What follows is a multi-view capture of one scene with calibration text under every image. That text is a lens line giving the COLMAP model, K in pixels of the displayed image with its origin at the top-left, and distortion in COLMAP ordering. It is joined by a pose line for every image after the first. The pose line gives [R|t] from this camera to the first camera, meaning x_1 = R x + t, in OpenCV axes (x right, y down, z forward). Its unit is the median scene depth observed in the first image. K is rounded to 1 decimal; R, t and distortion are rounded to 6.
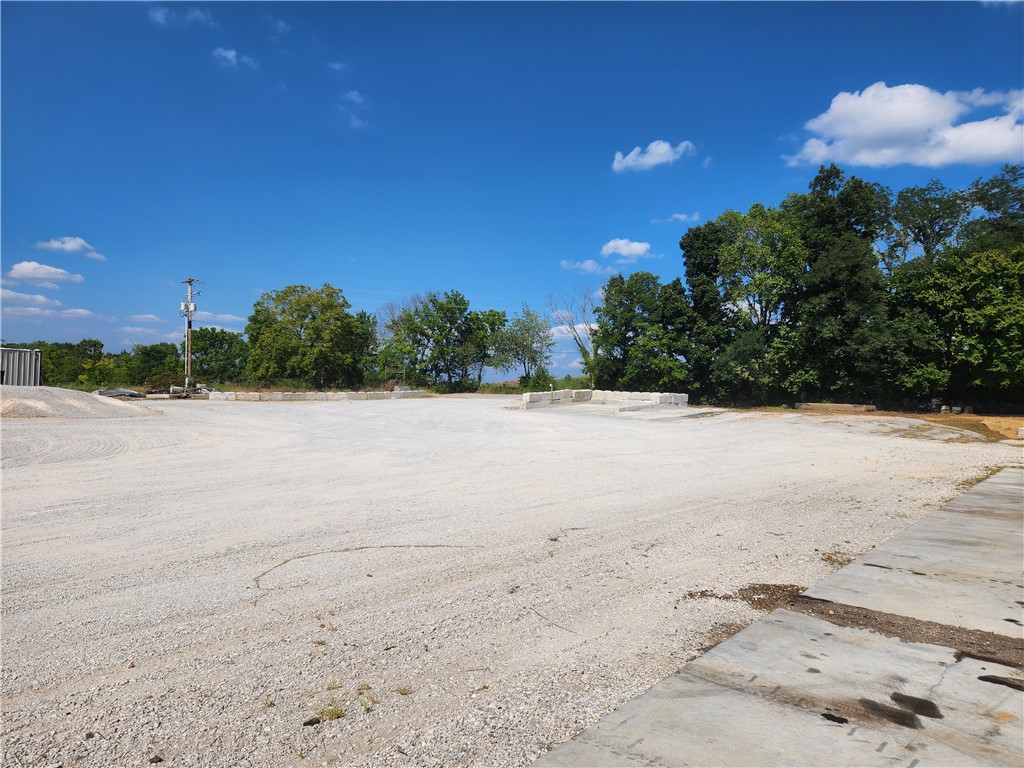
lens RADIAL K [[667.6, 0, 506.2], [0, 667.6, 383.6], [0, 0, 1]] dist [0.029750, -0.000408]
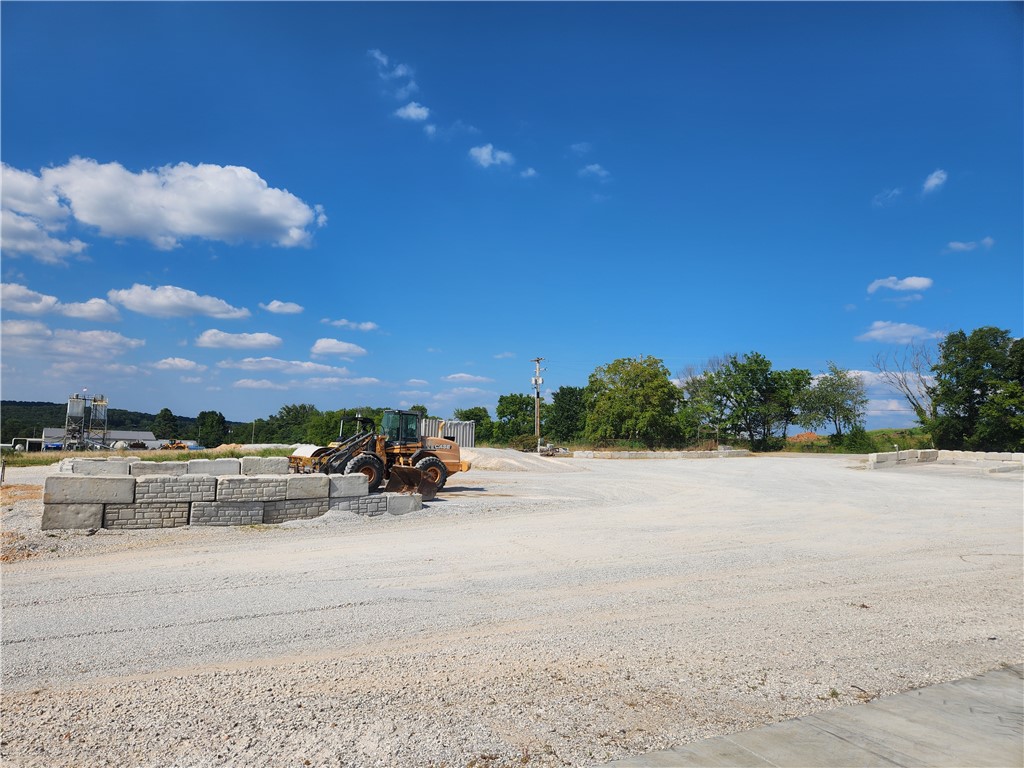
lens RADIAL K [[667.7, 0, 509.3], [0, 667.7, 390.0], [0, 0, 1]] dist [0.120324, -0.126387]
pose [[0.938034, -0.032546, -0.345013, -0.104672], [0.007554, 0.997264, -0.073537, -0.008385], [0.346462, 0.066374, 0.935713, -0.159011]]
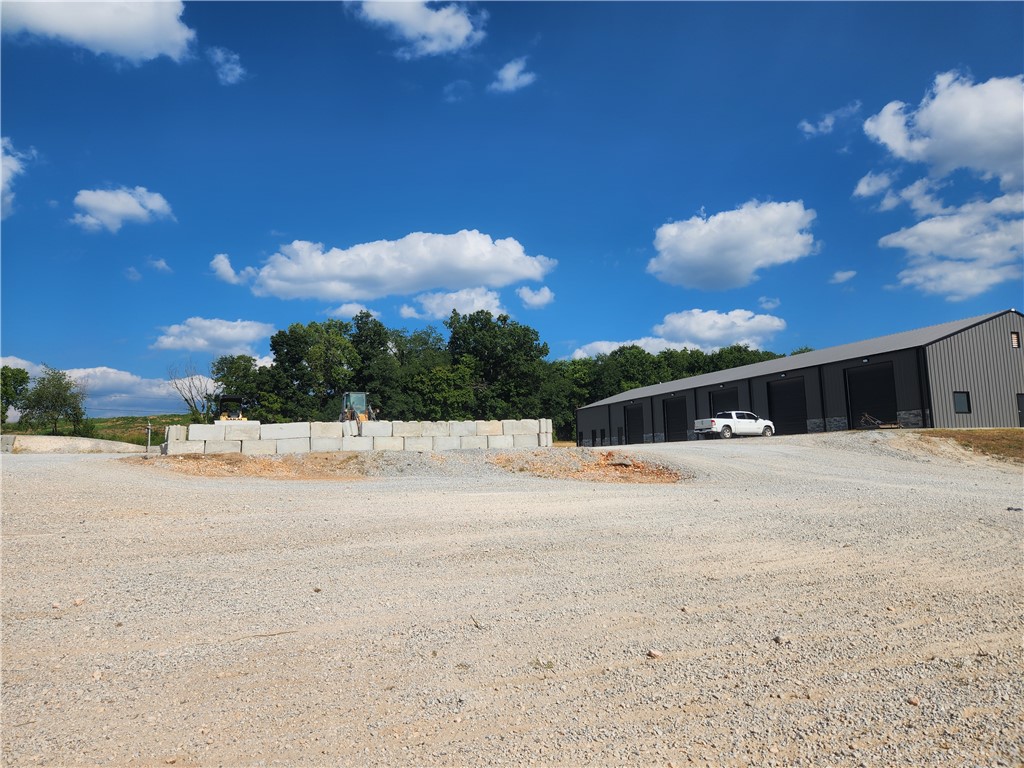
lens RADIAL K [[667.7, 0, 509.3], [0, 667.7, 390.0], [0, 0, 1]] dist [0.120324, -0.126387]
pose [[0.505519, 0.035269, 0.862094, -0.745434], [0.032370, 0.997686, -0.059797, 0.010049], [-0.862208, 0.058135, 0.503208, -0.199896]]
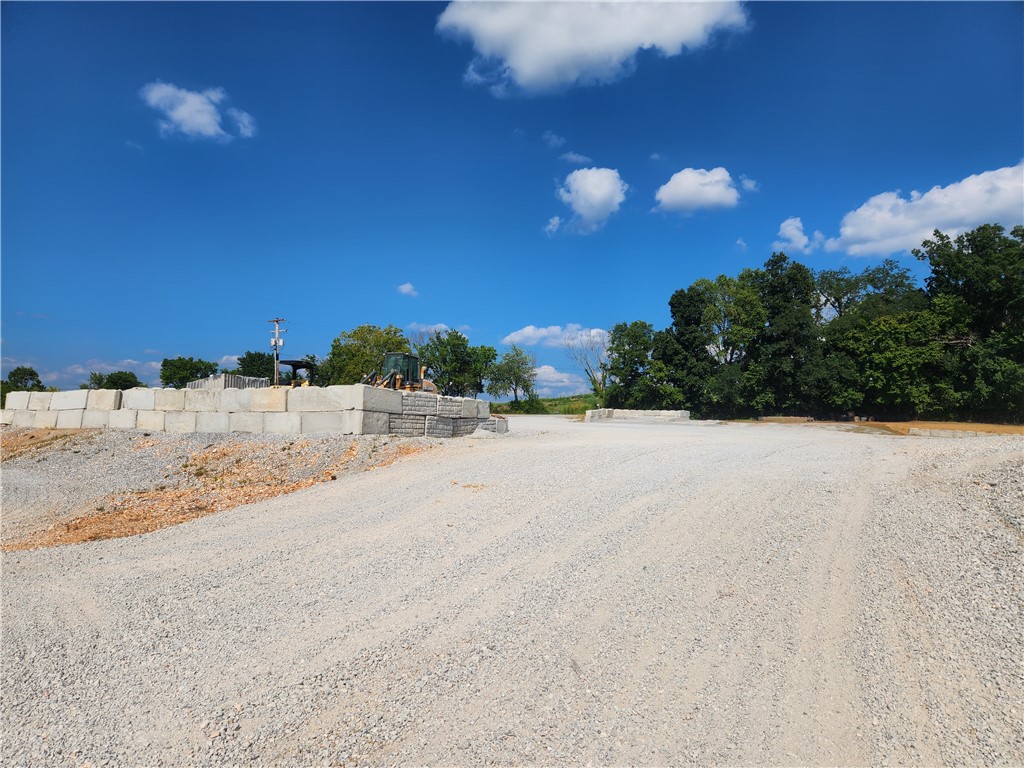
lens RADIAL K [[667.7, 0, 509.3], [0, 667.7, 390.0], [0, 0, 1]] dist [0.120324, -0.126387]
pose [[0.975126, -0.001429, 0.221648, -0.349019], [0.009236, 0.999373, -0.034193, 0.014346], [-0.221460, 0.035389, 0.974527, -0.247003]]
